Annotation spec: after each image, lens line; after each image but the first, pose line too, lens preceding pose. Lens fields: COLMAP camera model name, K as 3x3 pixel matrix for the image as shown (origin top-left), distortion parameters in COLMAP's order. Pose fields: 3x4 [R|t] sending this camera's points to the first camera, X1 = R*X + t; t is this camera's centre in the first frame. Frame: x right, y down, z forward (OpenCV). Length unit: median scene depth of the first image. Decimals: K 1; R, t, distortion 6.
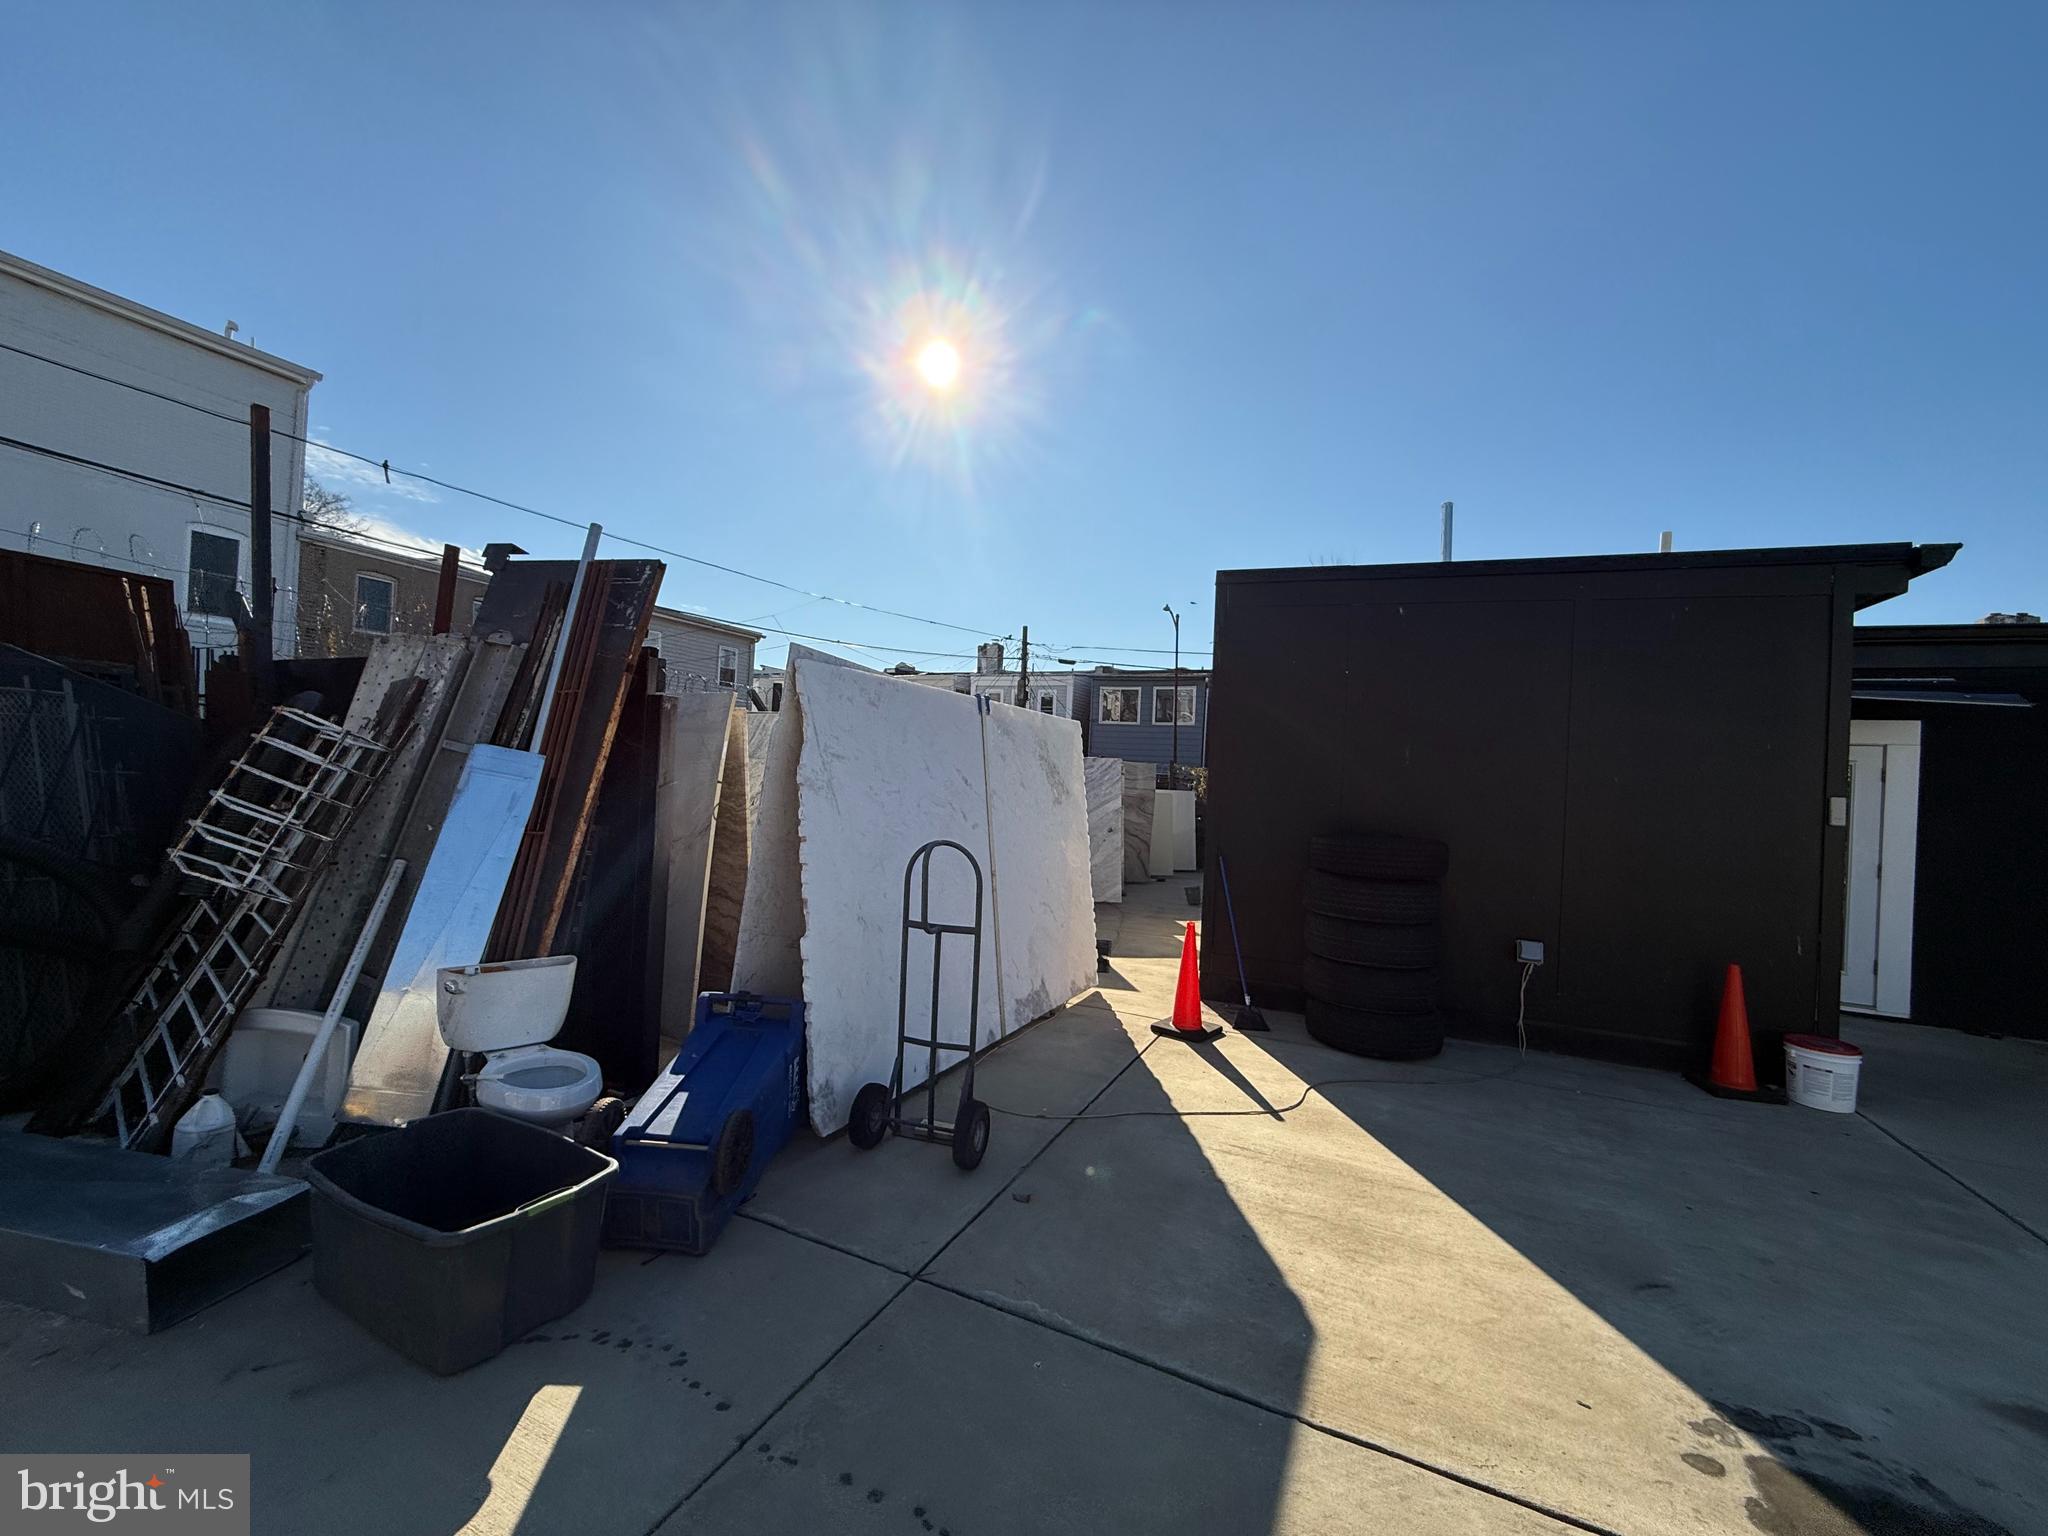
lens RADIAL K [[818.2, 0, 1018.3], [0, 818.2, 767.7], [0, 0, 1]] dist [0.000778, 0.000692]
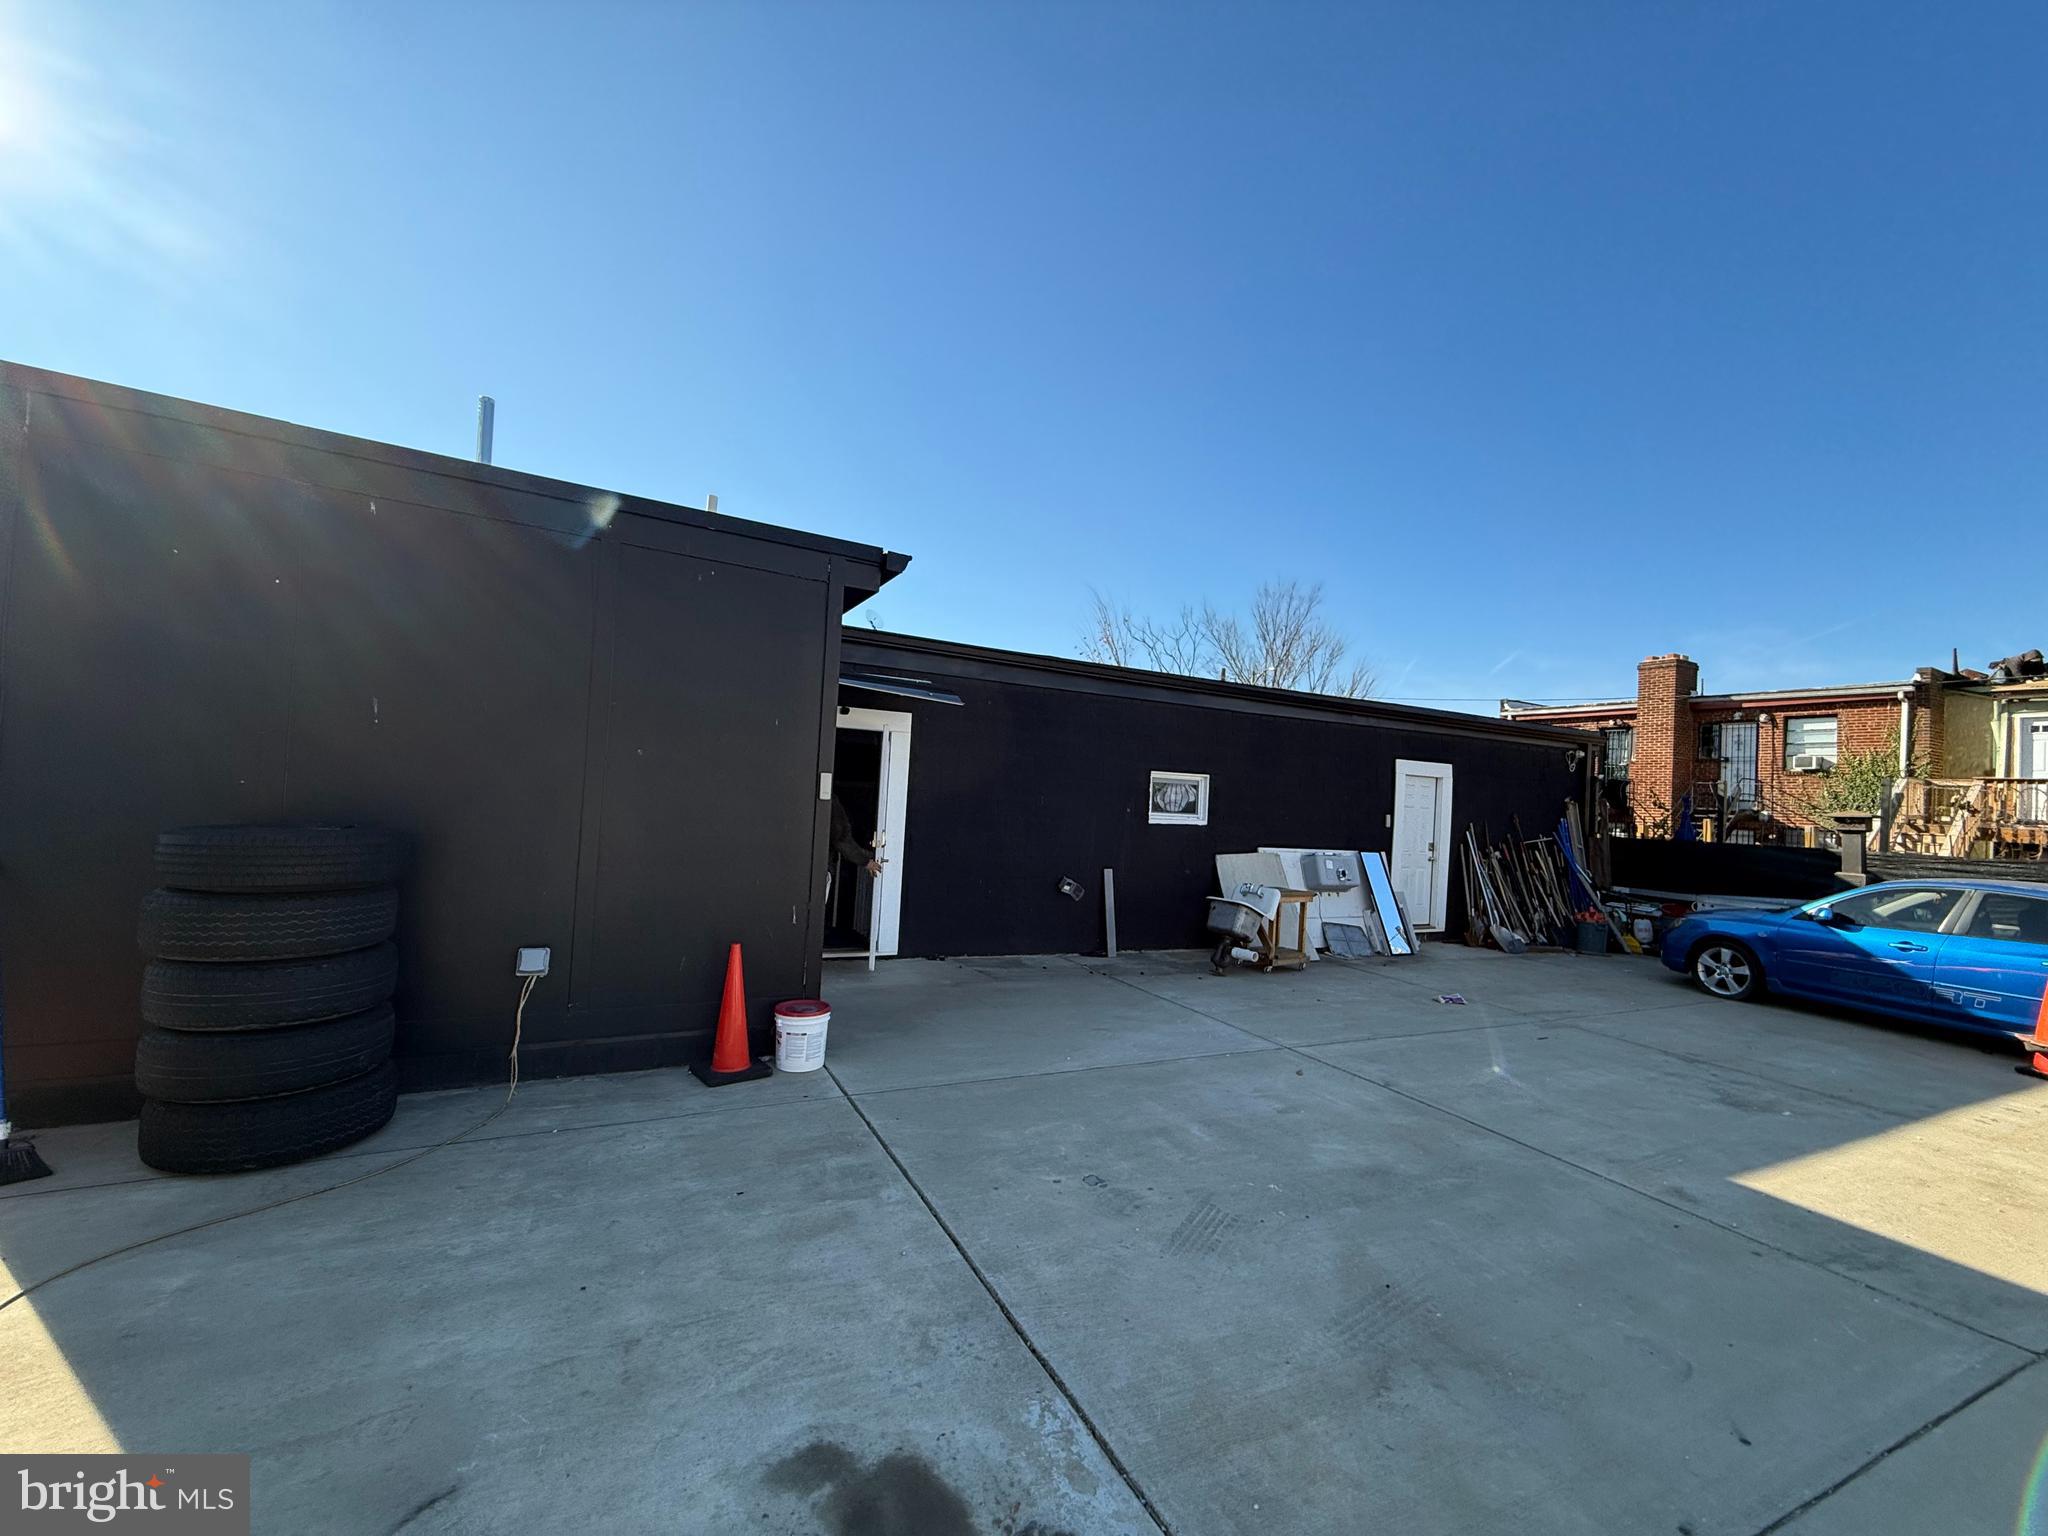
lens RADIAL K [[818.2, 0, 1013.0], [0, 818.2, 771.7], [0, 0, 1]] dist [0.000778, 0.000692]
pose [[0.628281, 0.008140, 0.777944, 0.320663], [-0.030725, 0.999425, 0.014357, 0.011553], [-0.777380, -0.032923, 0.628169, 0.138479]]
